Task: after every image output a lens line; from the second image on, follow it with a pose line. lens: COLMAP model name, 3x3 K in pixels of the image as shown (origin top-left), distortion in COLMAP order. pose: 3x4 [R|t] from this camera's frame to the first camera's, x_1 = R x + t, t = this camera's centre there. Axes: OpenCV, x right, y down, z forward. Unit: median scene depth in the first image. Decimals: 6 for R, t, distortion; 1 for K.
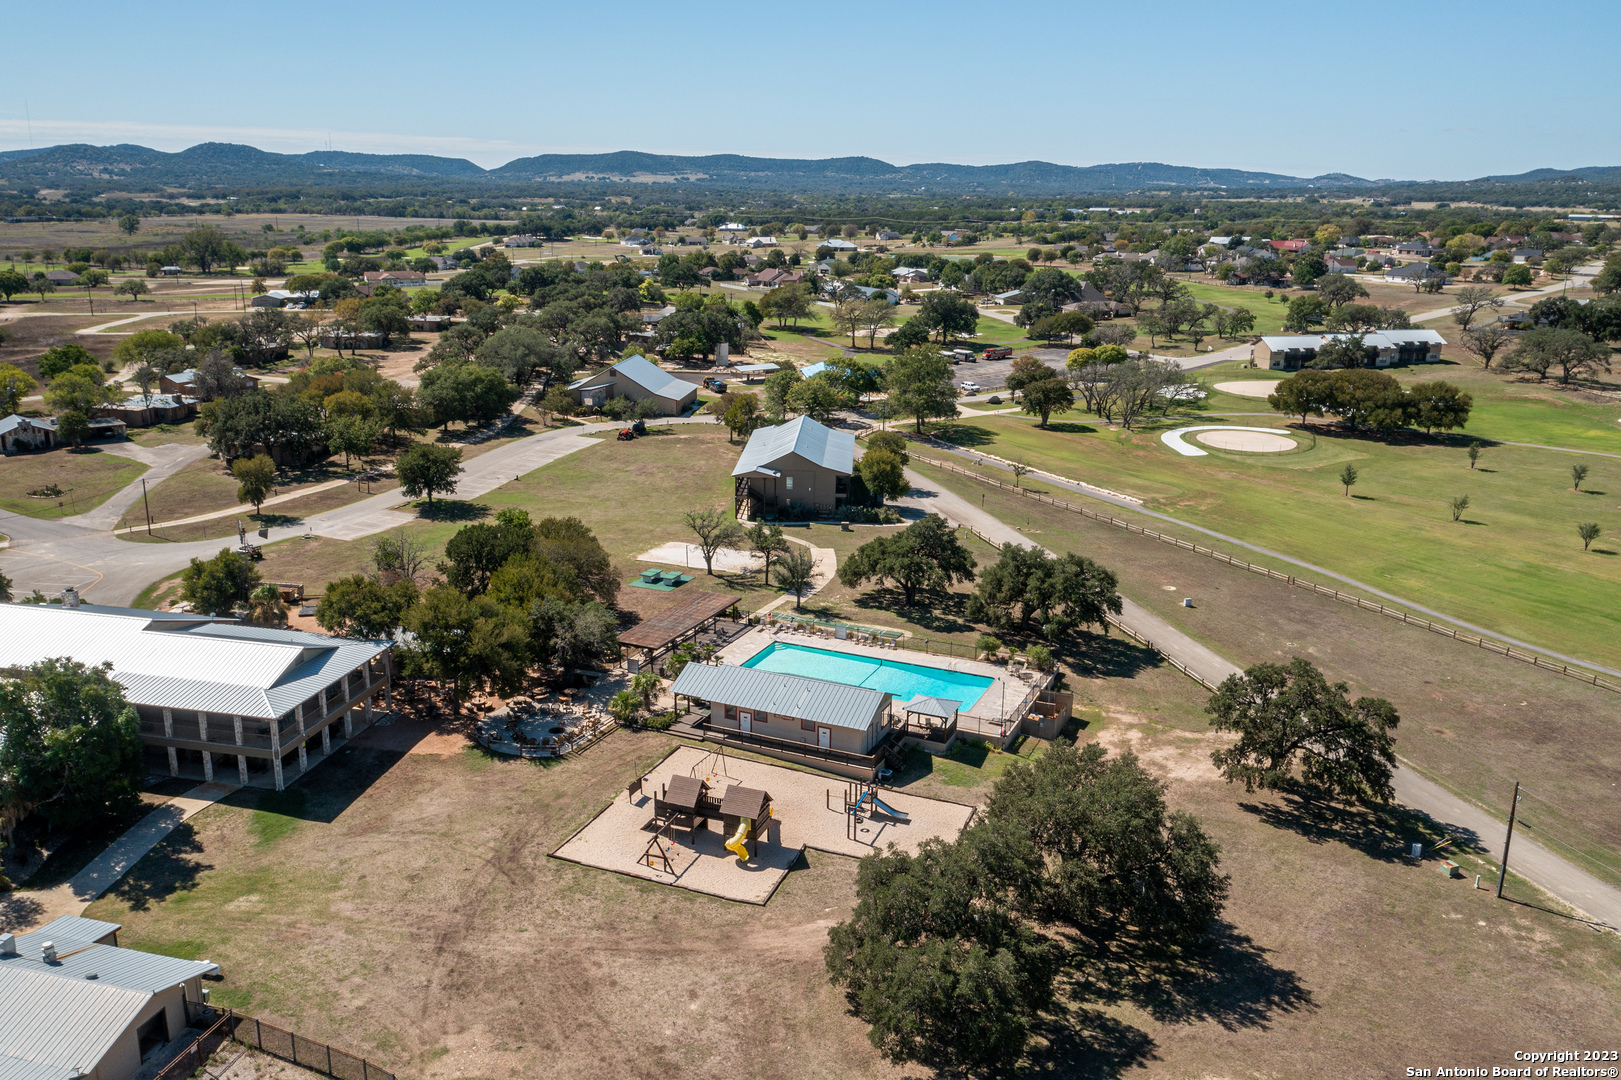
lens RADIAL K [[1290.4, 0, 810.5], [0, 1290.4, 540.0], [0, 0, 1]] dist [0.003388, -0.002282]
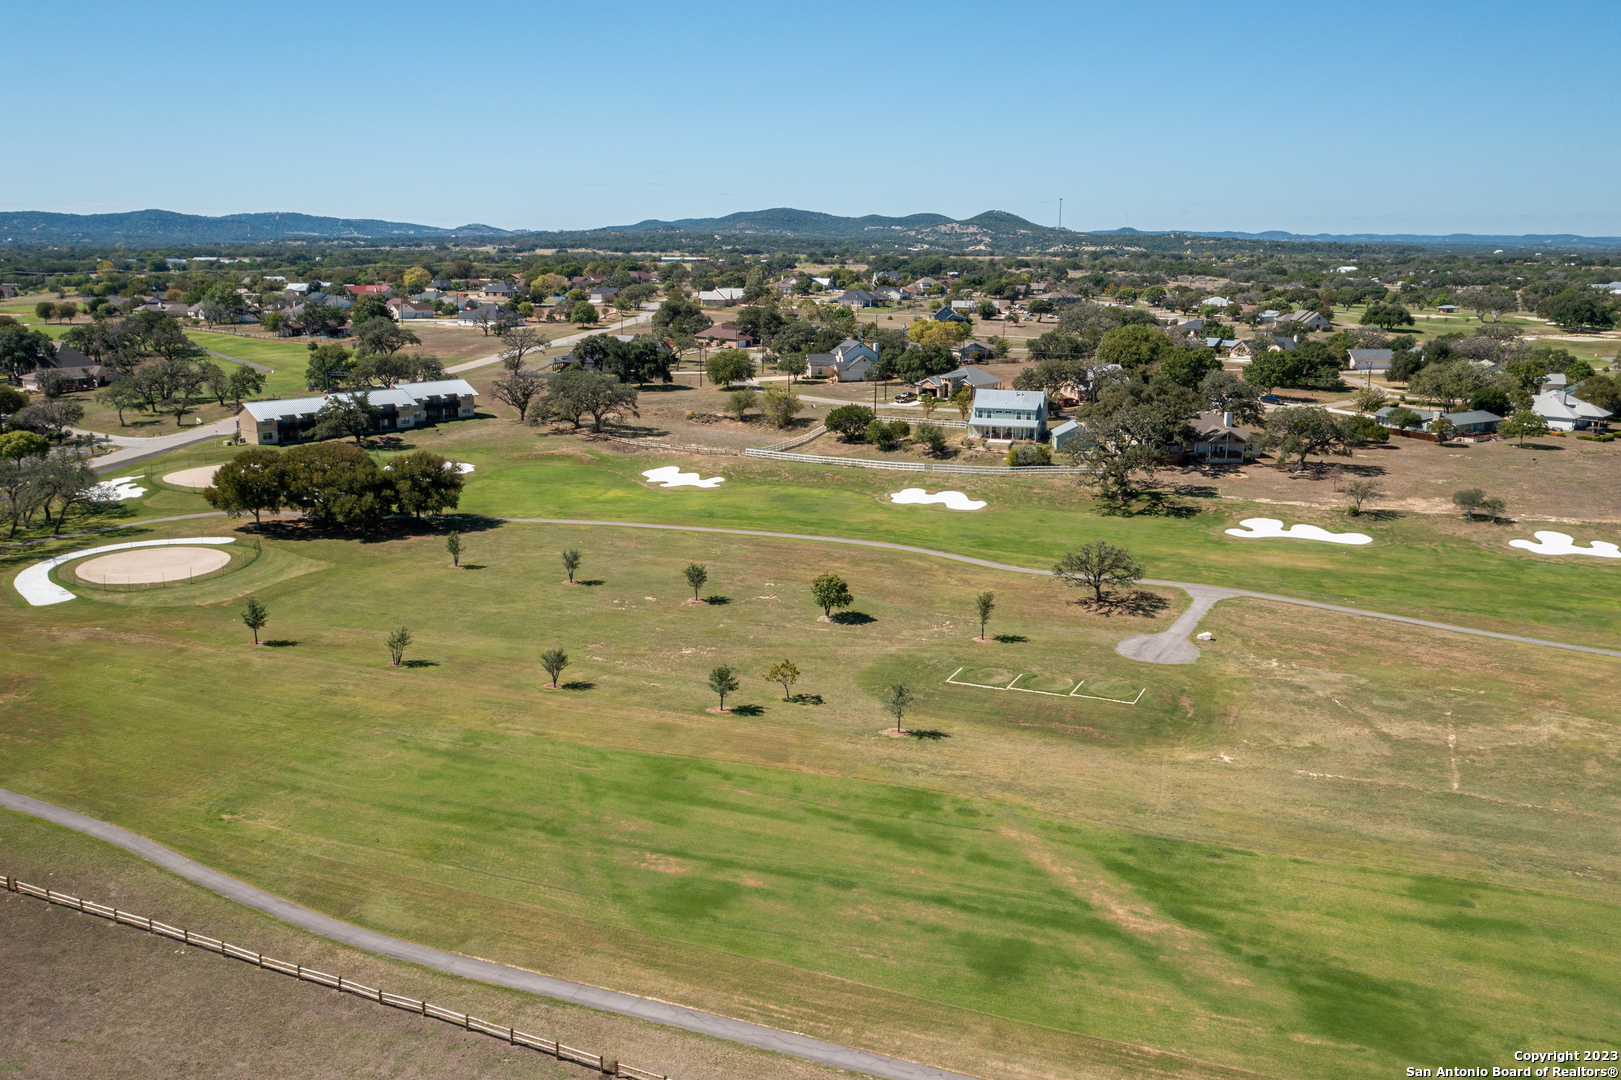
lens RADIAL K [[1290.4, 0, 810.5], [0, 1290.4, 540.0], [0, 0, 1]] dist [0.003388, -0.002282]
pose [[0.816804, -0.135608, 0.560751, 0.172716], [0.156534, 0.987613, 0.010825, -0.030698], [-0.555273, 0.078935, 0.827914, 0.171758]]
